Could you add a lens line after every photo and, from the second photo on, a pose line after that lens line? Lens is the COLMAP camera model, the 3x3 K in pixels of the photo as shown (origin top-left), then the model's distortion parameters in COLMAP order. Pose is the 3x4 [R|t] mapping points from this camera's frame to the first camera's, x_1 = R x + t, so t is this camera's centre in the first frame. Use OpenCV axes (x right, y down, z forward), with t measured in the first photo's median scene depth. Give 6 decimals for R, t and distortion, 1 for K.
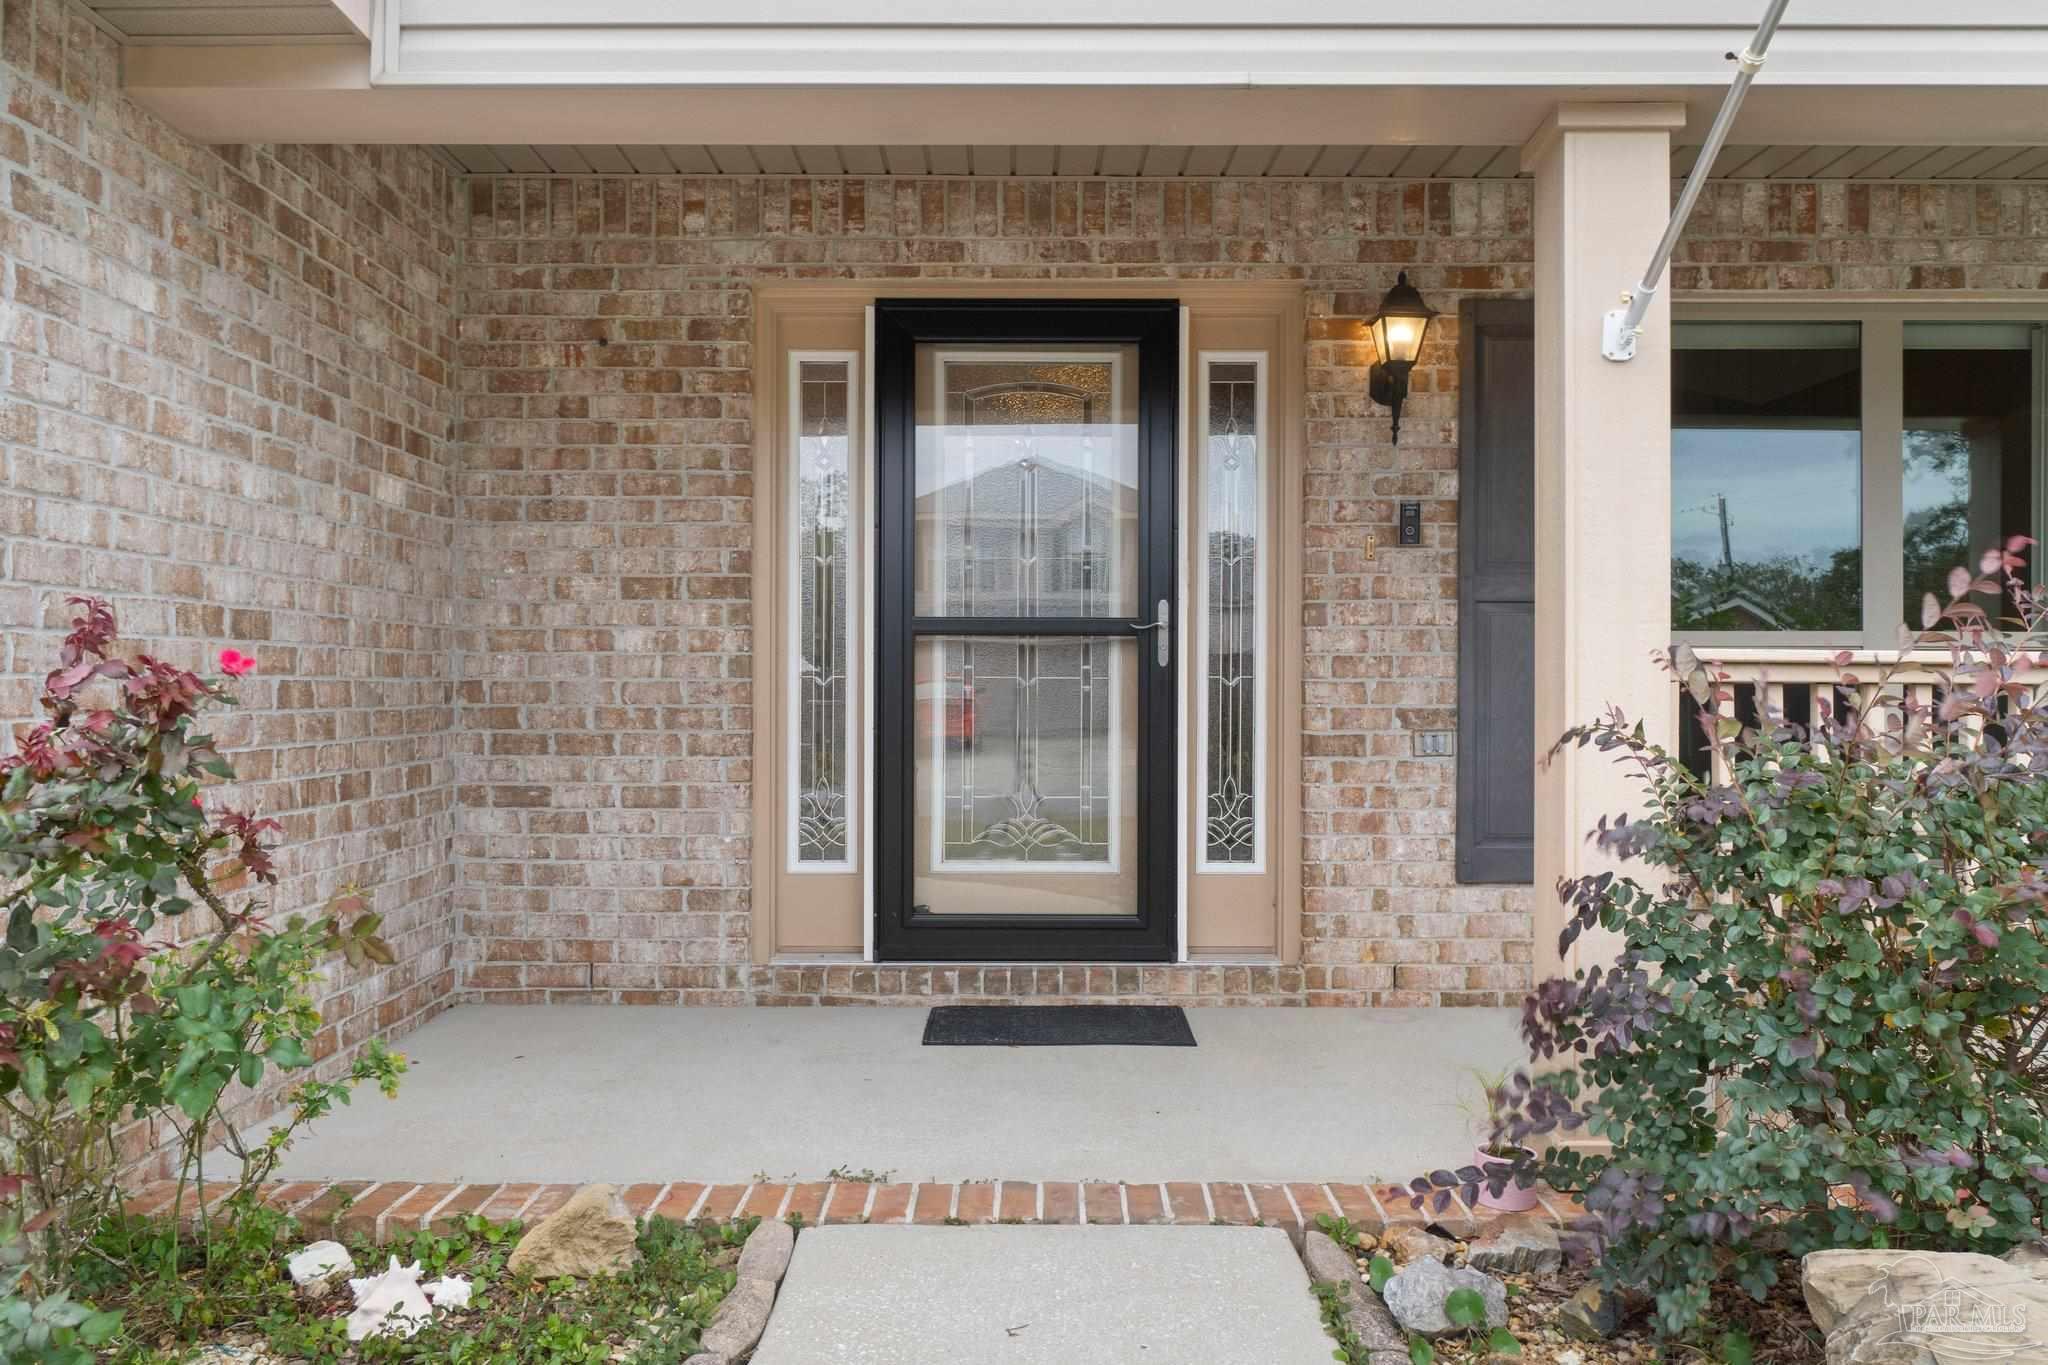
lens RADIAL K [[1434.9, 0, 1024.0], [0, 1434.9, 682.5], [0, 0, 1]] dist [-0.004382, 0.002862]
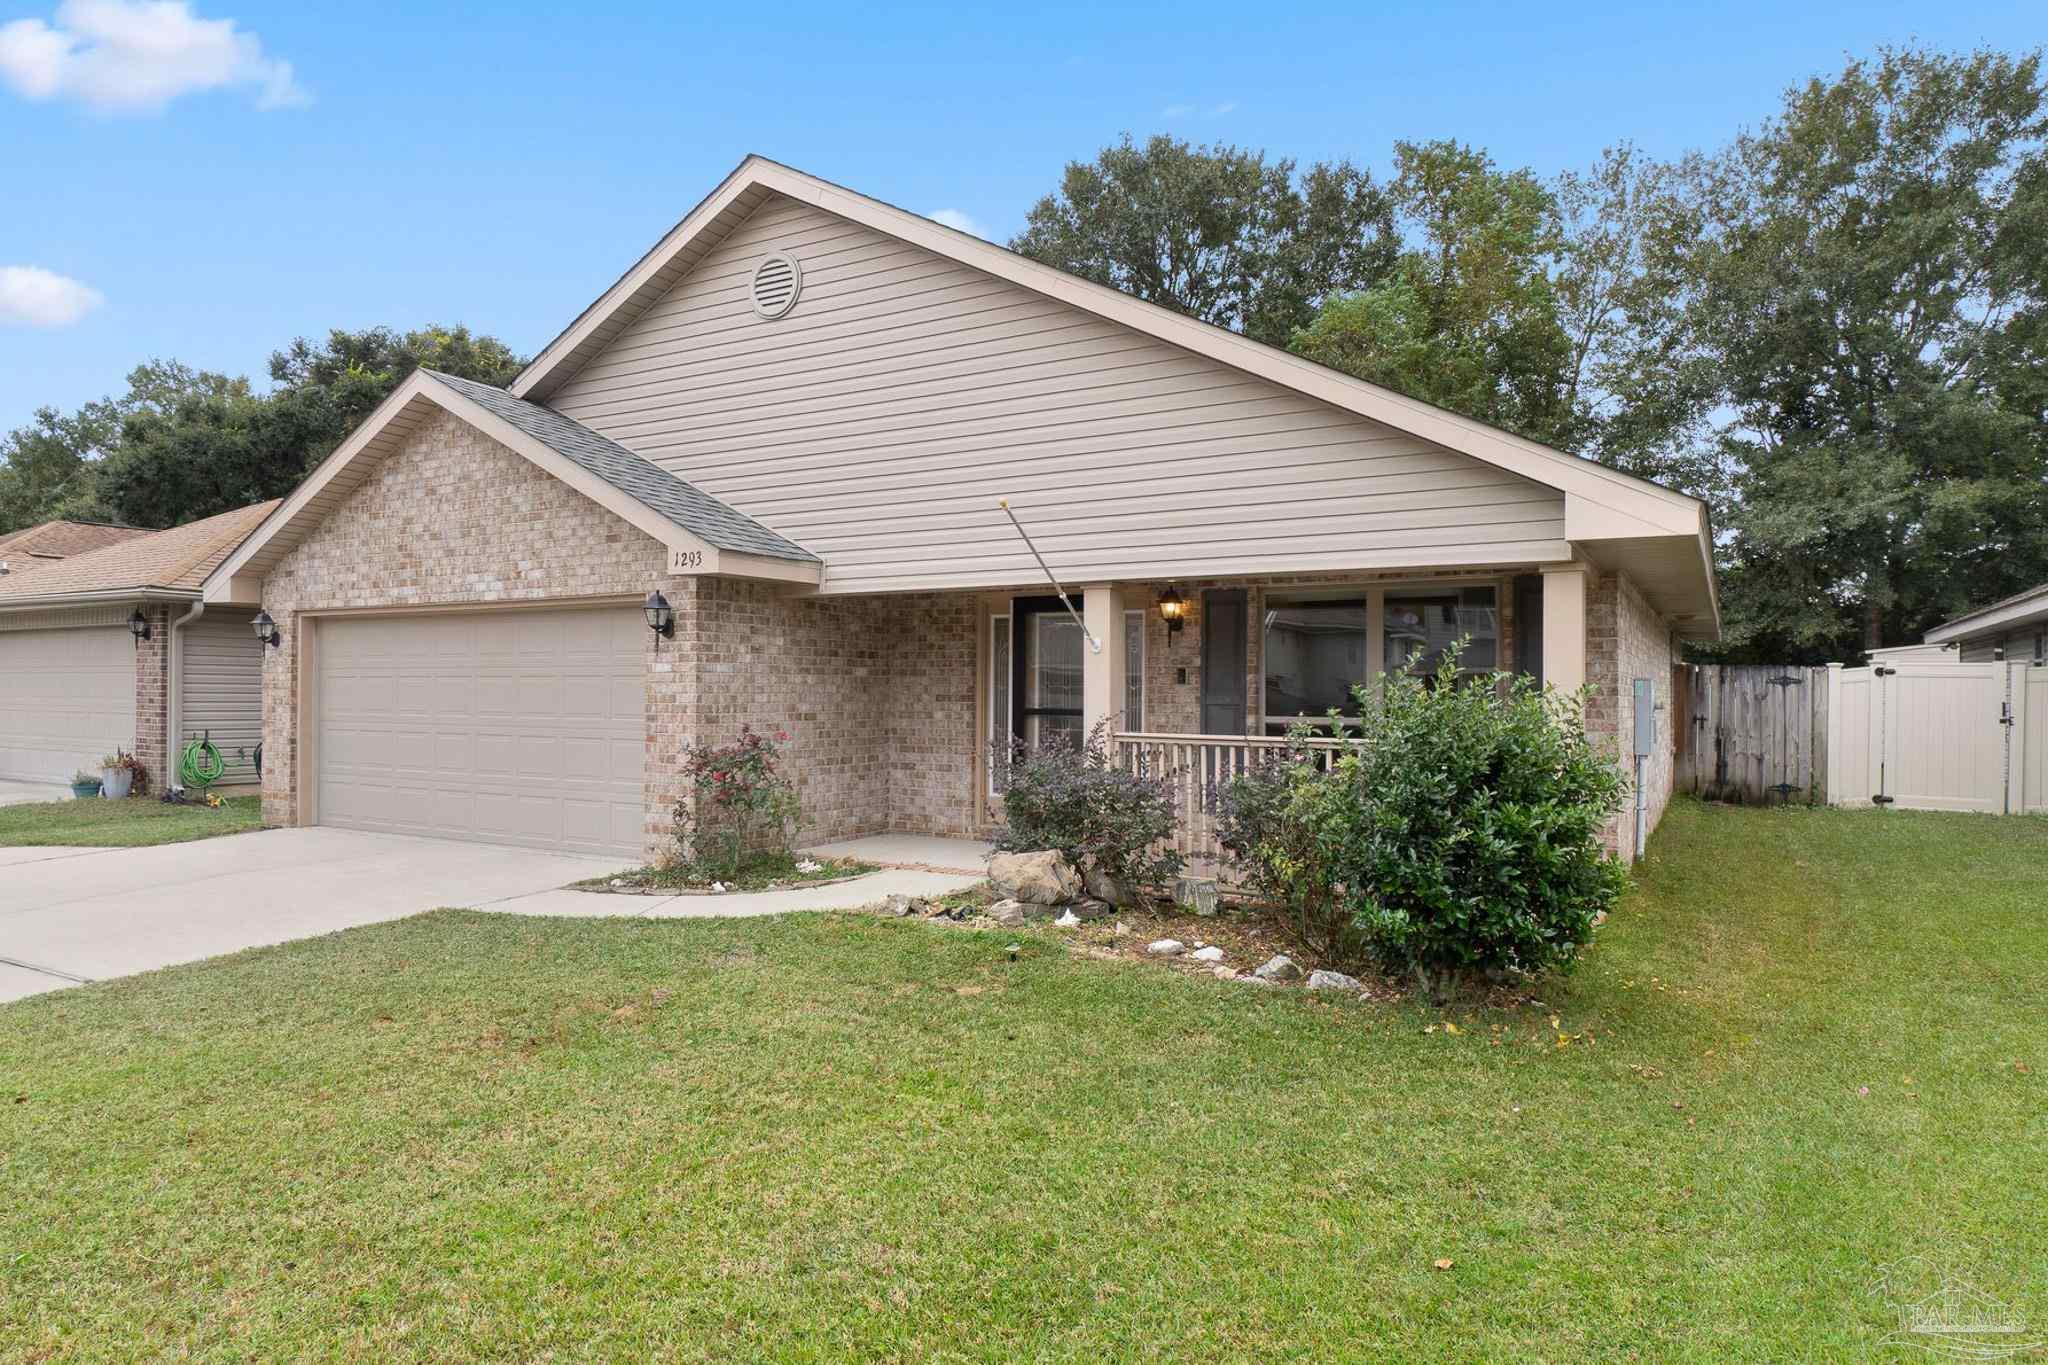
lens RADIAL K [[1242.7, 0, 1024.0], [0, 1242.7, 682.5], [0, 0, 1]] dist [0.000086, -0.000007]
pose [[0.870292, 0.000508, -0.492536, 1.165289], [-0.004781, 0.999961, -0.007416, -0.080132], [0.492513, 0.008808, 0.870261, -1.177909]]
